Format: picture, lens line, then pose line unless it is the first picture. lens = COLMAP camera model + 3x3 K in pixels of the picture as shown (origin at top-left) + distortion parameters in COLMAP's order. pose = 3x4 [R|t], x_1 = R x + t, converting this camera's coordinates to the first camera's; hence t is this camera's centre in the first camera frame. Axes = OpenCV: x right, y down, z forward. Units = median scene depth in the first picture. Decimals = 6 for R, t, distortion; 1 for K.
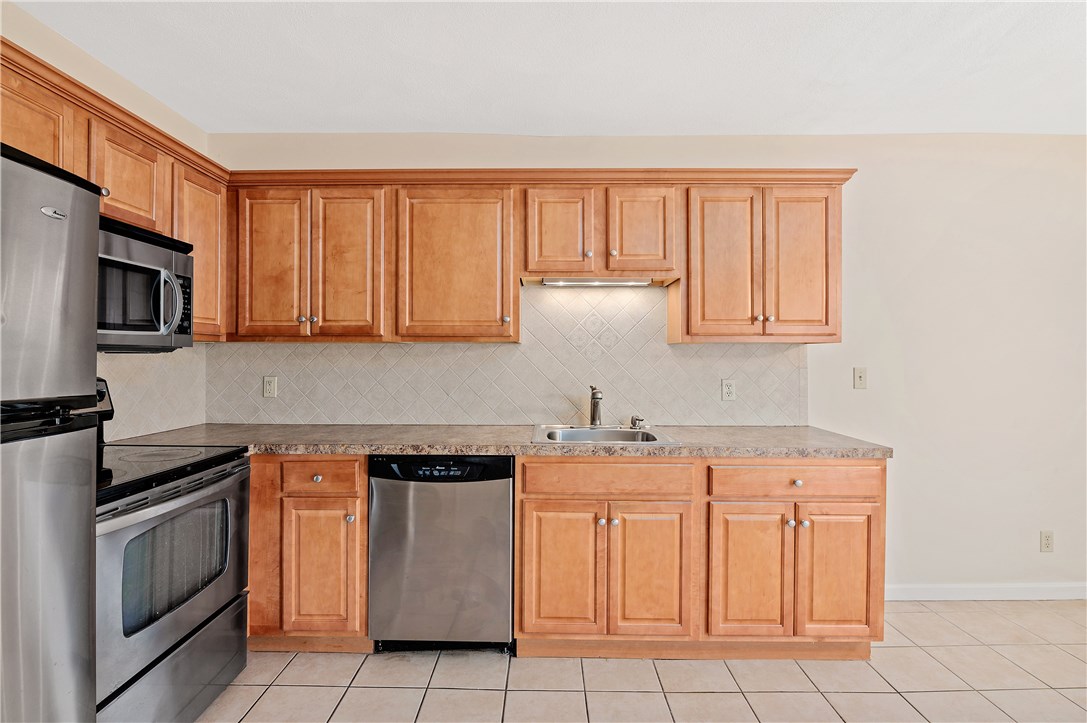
lens RADIAL K [[505.0, 0, 541.0], [0, 505.0, 358.5], [0, 0, 1]] dist [-0.011308, -0.000368]
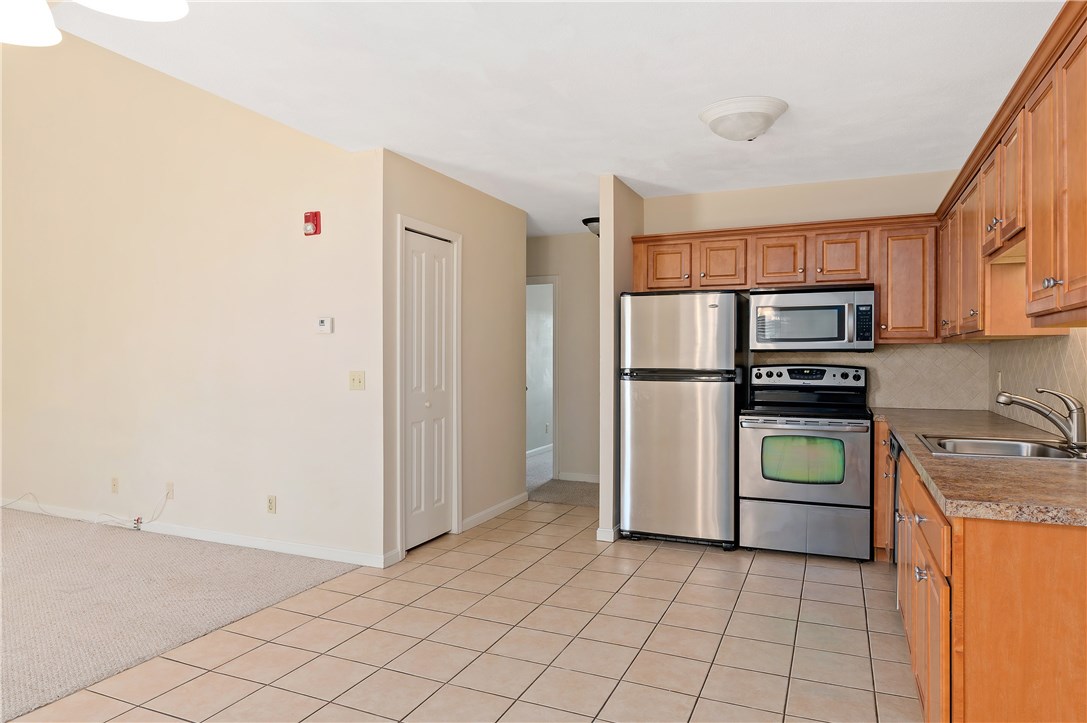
lens RADIAL K [[675.3, 0, 543.0], [0, 675.3, 362.1], [0, 0, 1]] dist [-0.009142, -0.000272]
pose [[-0.398285, 0.002201, -0.917259, 1.500569], [-0.001074, 0.999995, 0.002866, 0.013248], [0.917261, 0.002127, -0.398281, 0.818515]]
